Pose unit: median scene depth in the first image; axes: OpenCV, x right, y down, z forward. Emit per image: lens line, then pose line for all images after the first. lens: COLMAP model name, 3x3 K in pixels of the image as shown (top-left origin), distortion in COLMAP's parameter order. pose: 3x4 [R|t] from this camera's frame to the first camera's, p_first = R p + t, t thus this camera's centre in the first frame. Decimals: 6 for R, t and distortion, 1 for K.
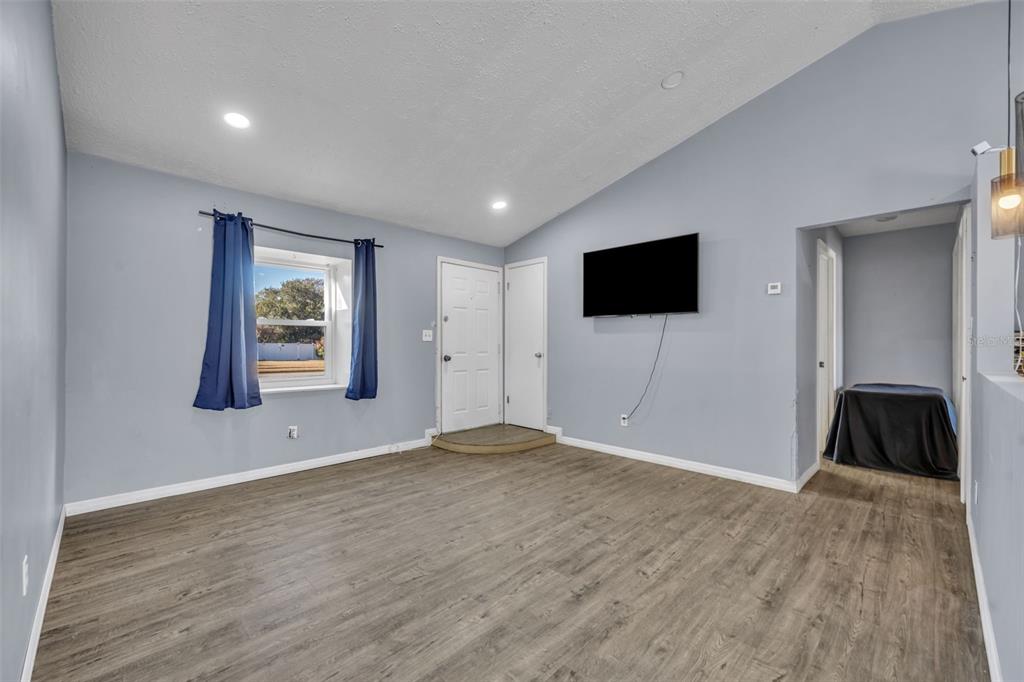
lens RADIAL K [[421.2, 0, 514.2], [0, 421.2, 346.2], [0, 0, 1]] dist [-0.000796, -0.000037]
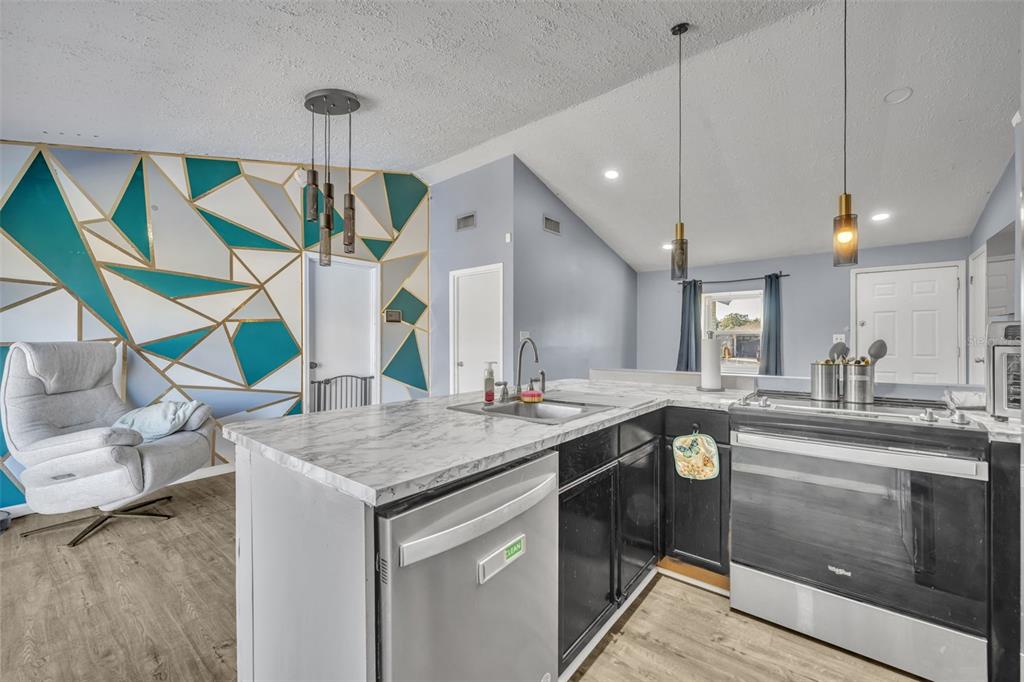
lens RADIAL K [[409.8, 0, 509.1], [0, 409.8, 341.5], [0, 0, 1]] dist [-0.001113, -0.000144]
pose [[0.104829, -0.003780, -0.994483, 1.045296], [-0.005079, 0.999978, -0.004337, -0.011340], [0.994477, 0.005505, 0.104807, -0.047492]]
